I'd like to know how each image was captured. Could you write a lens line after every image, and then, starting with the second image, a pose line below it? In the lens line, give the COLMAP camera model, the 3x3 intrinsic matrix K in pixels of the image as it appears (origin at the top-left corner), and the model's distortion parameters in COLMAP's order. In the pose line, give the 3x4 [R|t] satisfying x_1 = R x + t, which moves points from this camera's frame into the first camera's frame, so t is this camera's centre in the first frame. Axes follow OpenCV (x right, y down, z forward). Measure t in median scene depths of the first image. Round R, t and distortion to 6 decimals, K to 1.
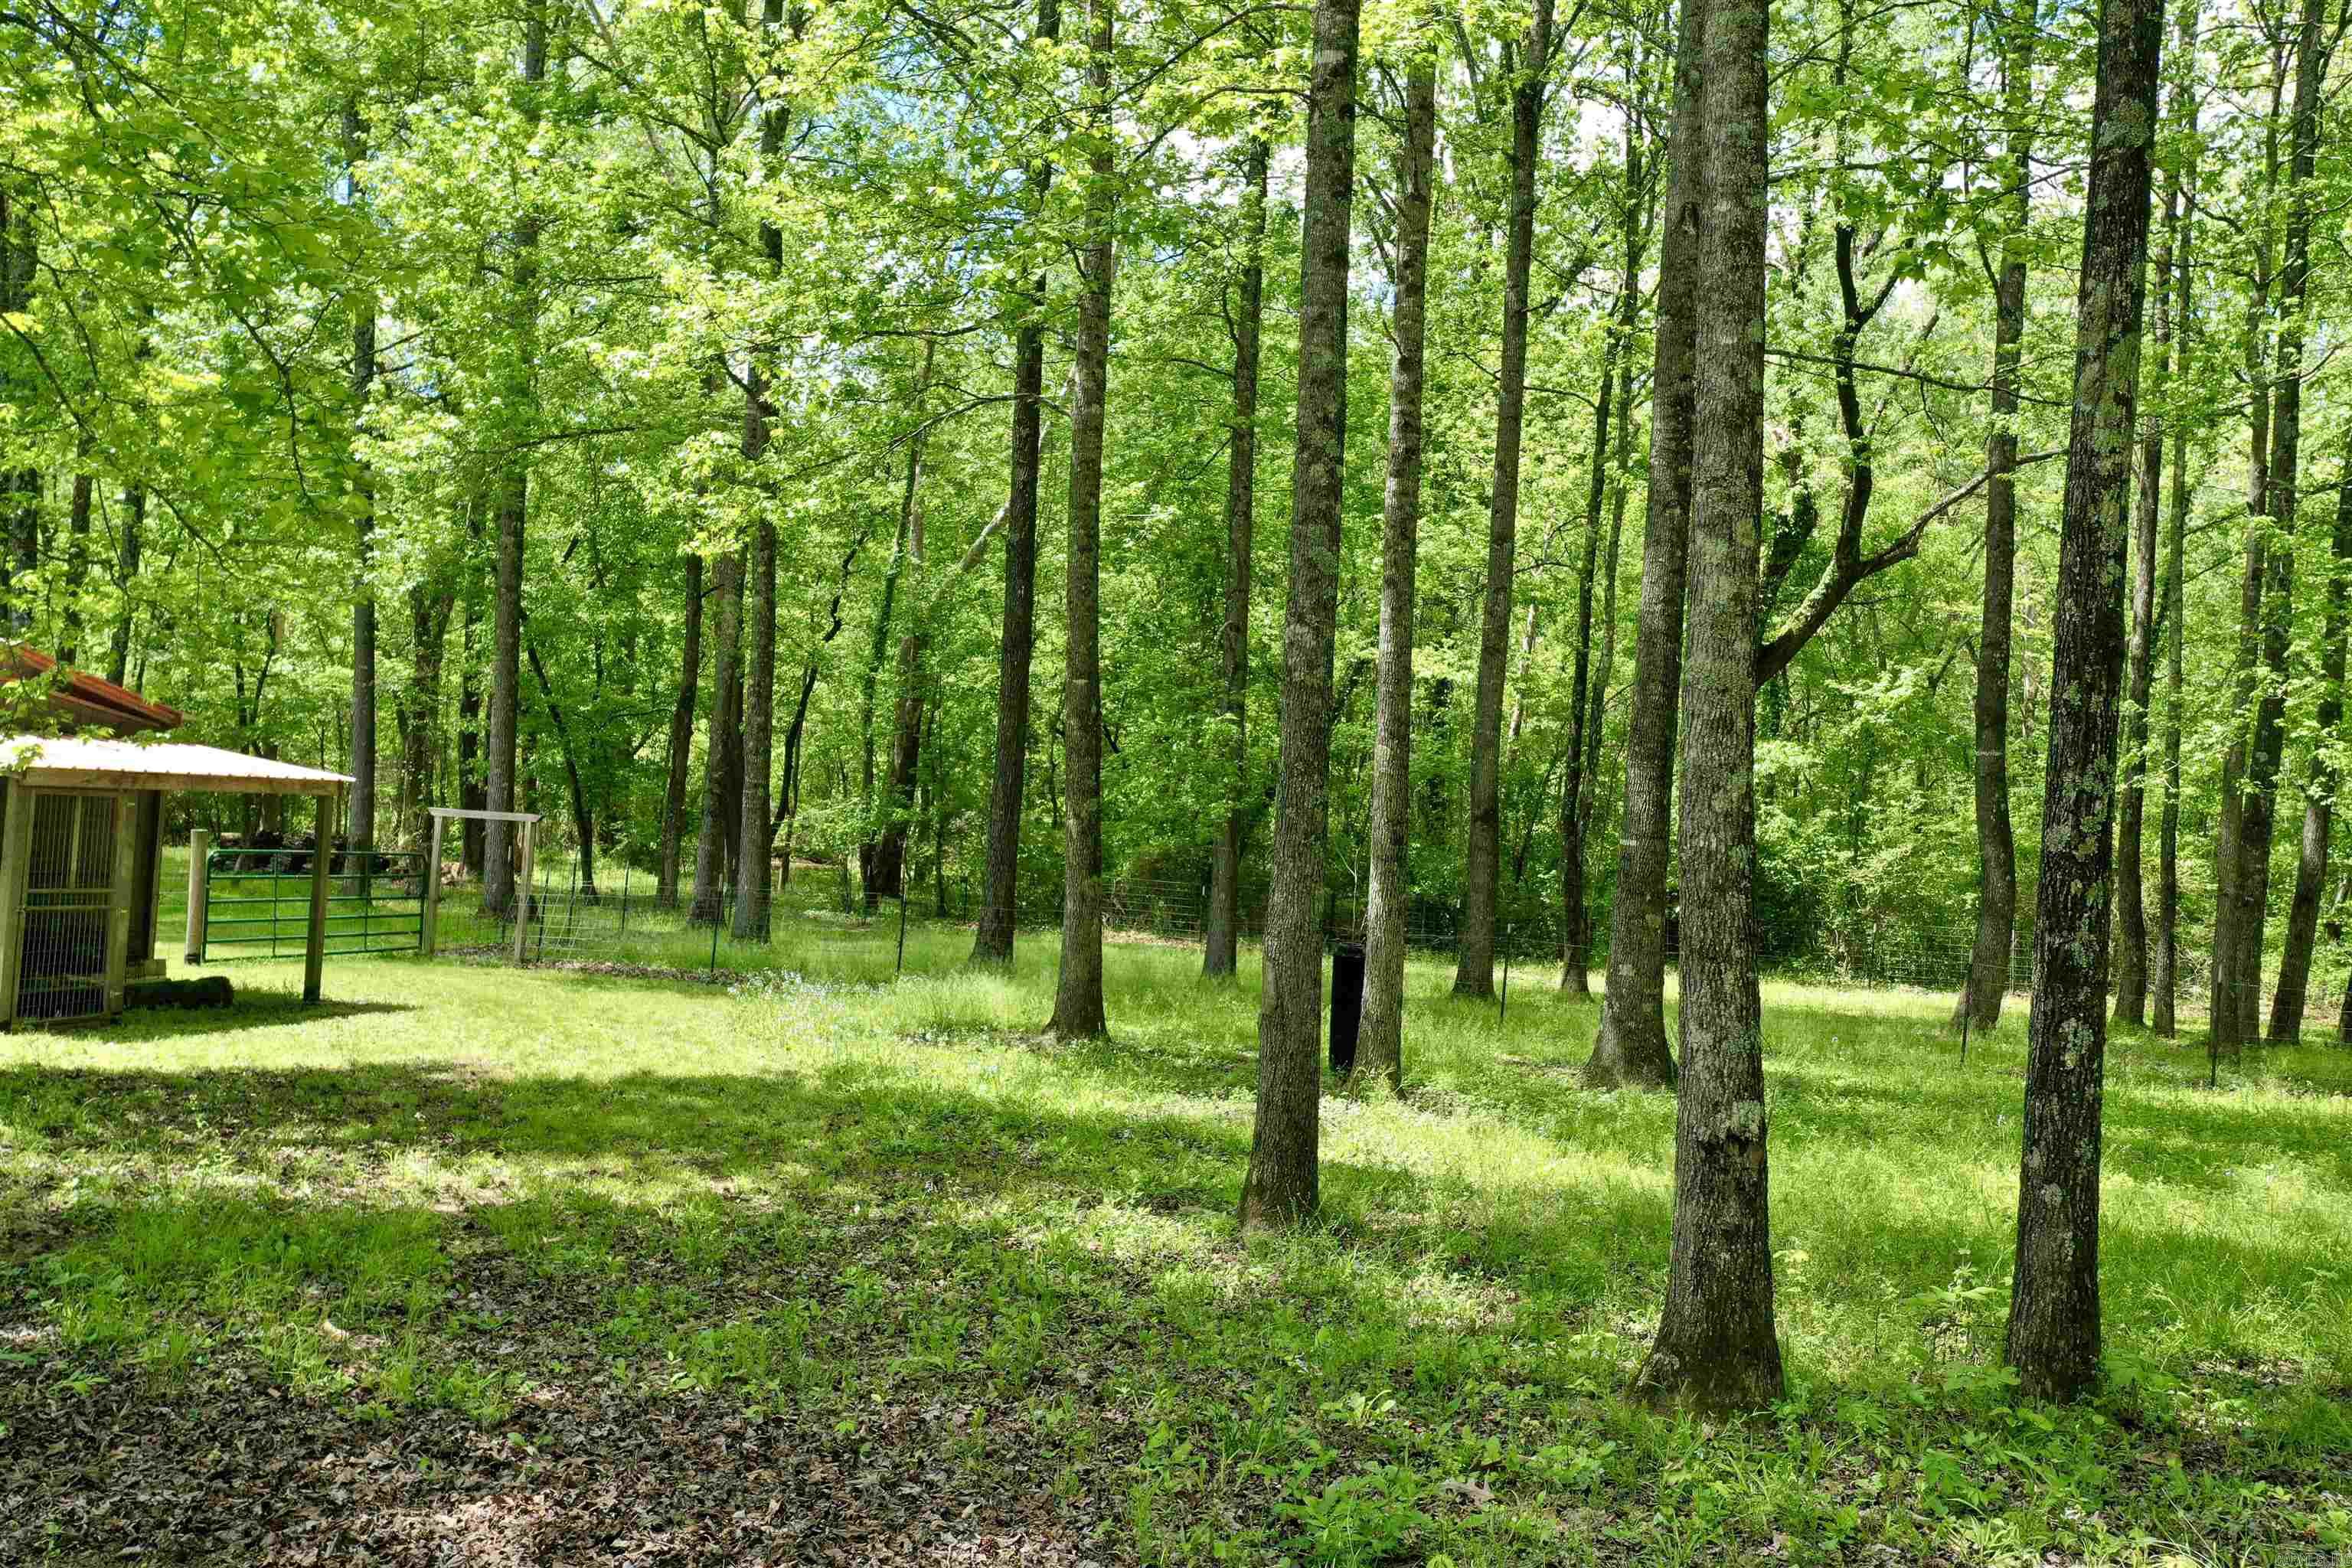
lens RADIAL K [[1902.1, 0, 1176.0], [0, 1902.1, 784.0], [0, 0, 1]] dist [0.014721, -0.000745]
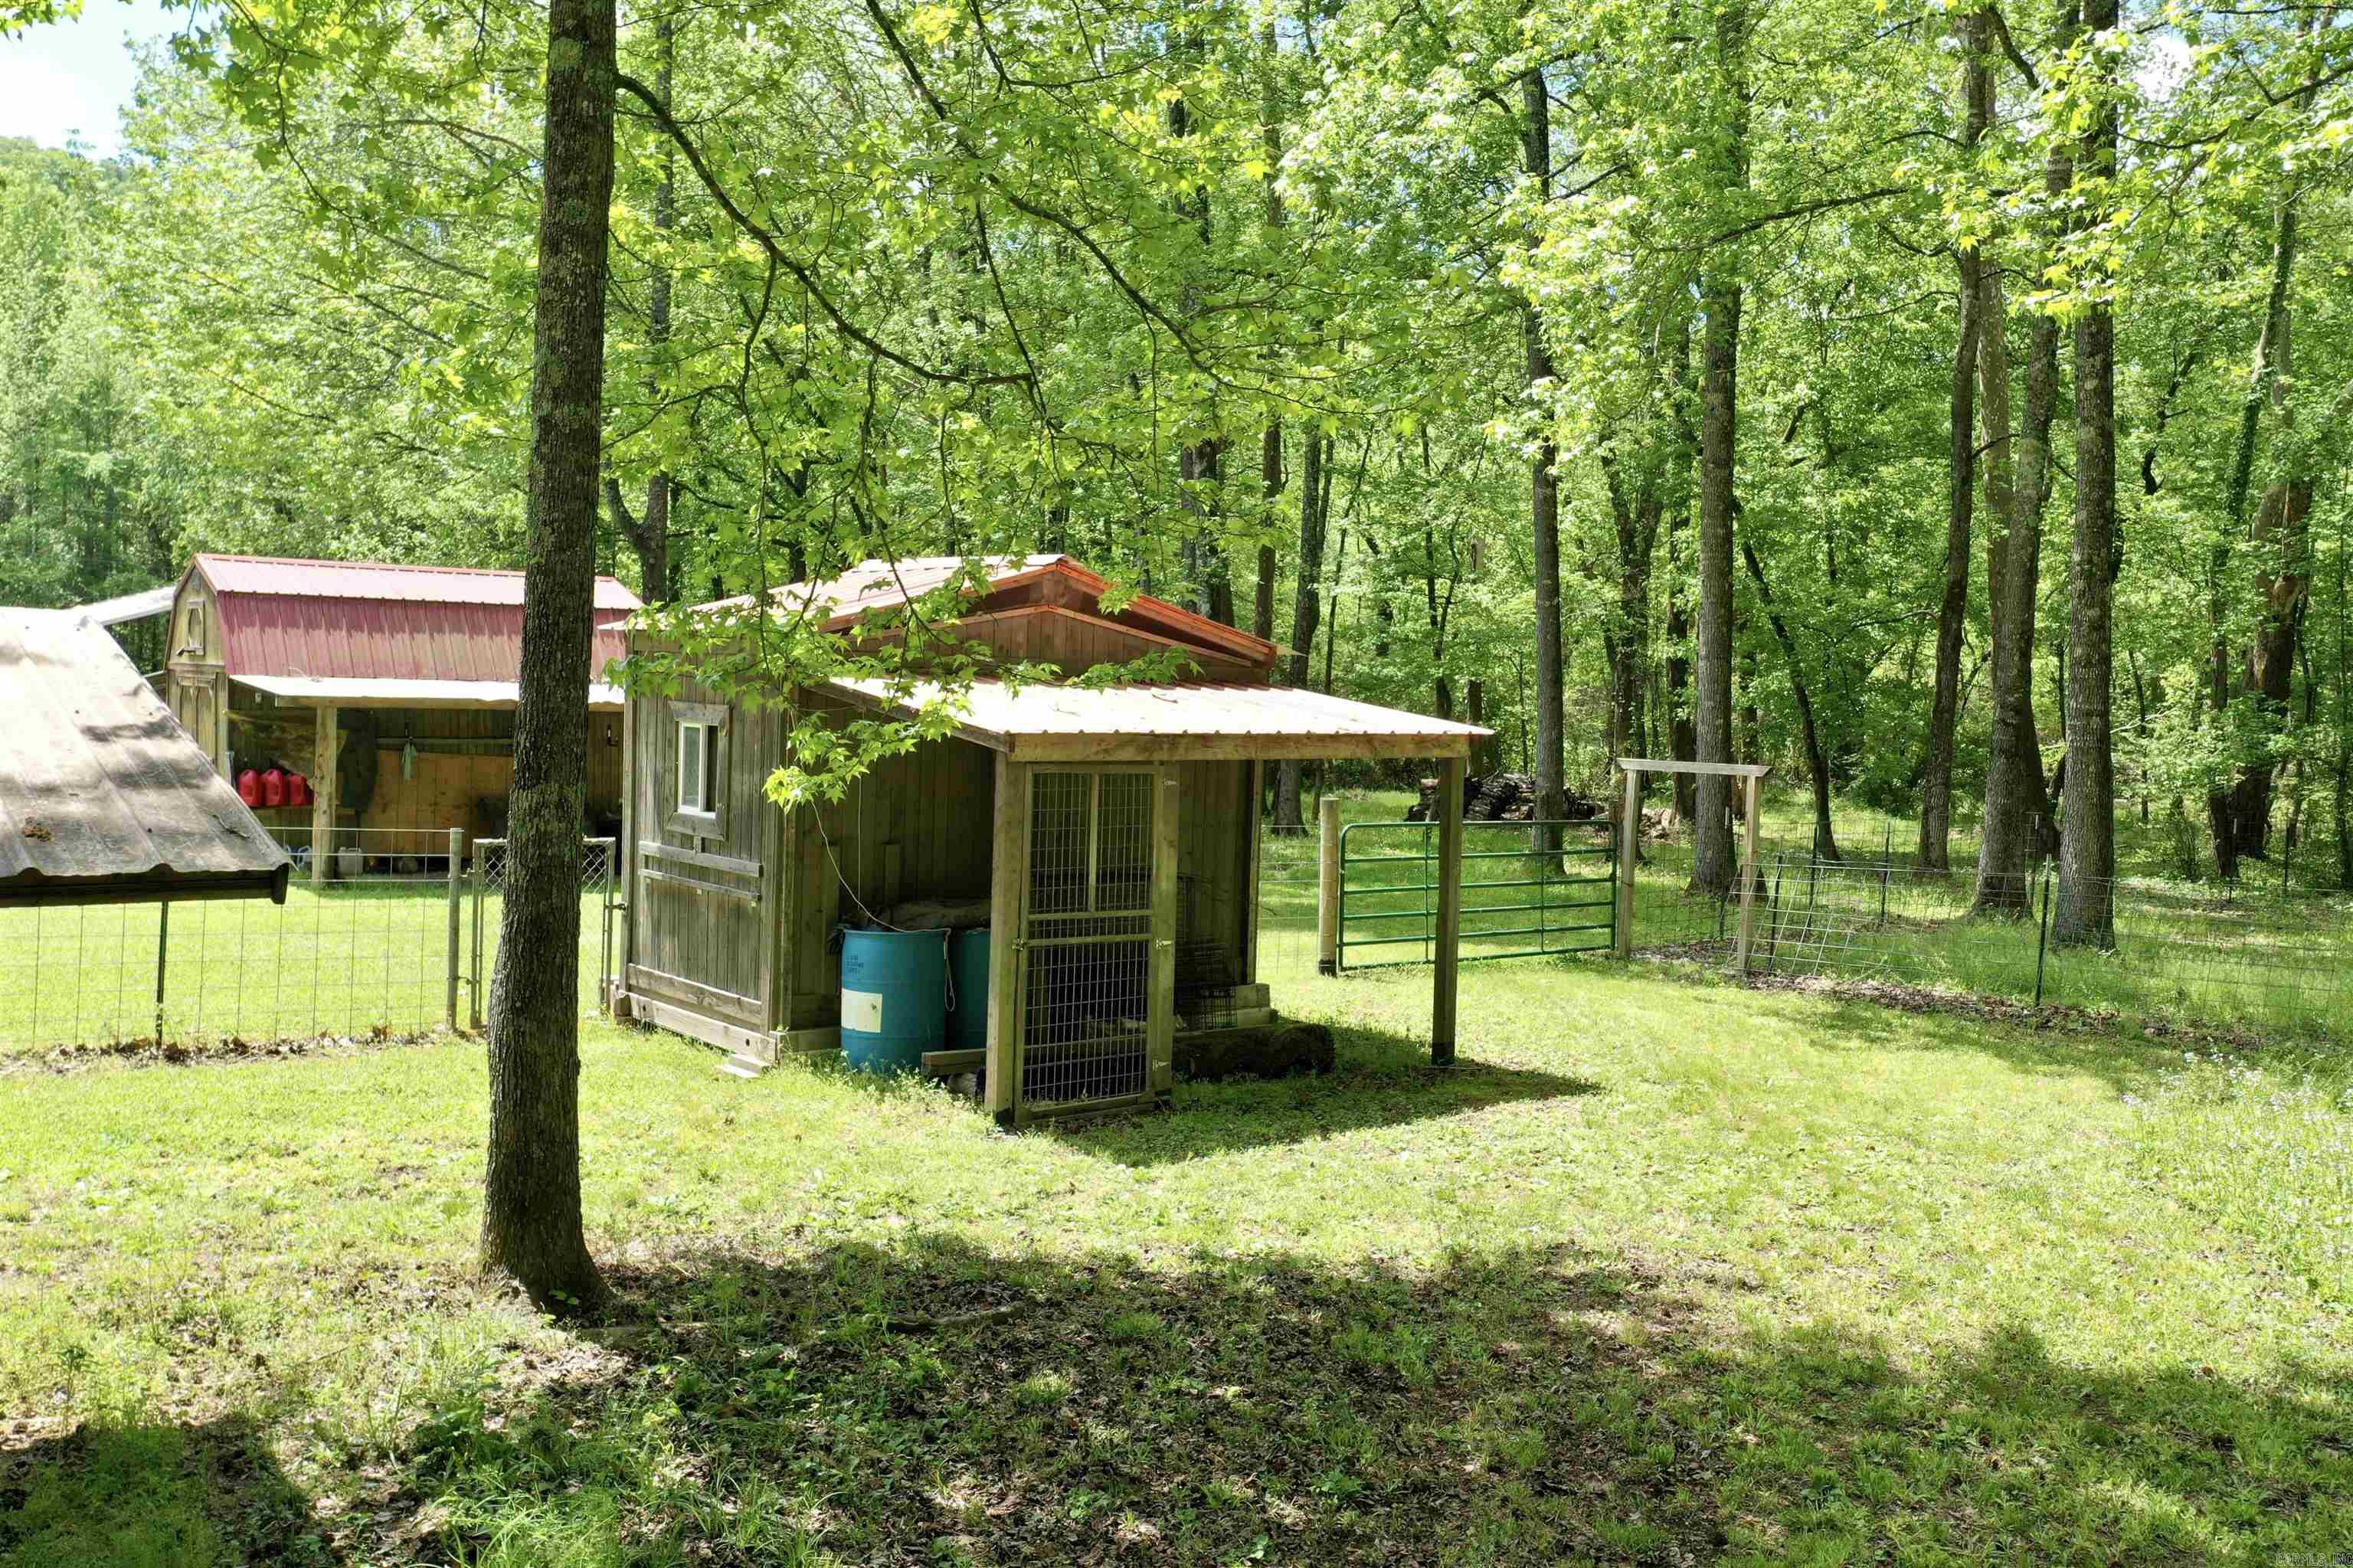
lens RADIAL K [[1903.0, 0, 1176.5], [0, 1903.0, 784.0], [0, 0, 1]] dist [0.014721, -0.000745]
pose [[0.814614, -0.011449, -0.579890, -0.071536], [0.034939, 0.998958, 0.029358, -0.003793], [0.578950, -0.044176, 0.814166, 0.206857]]
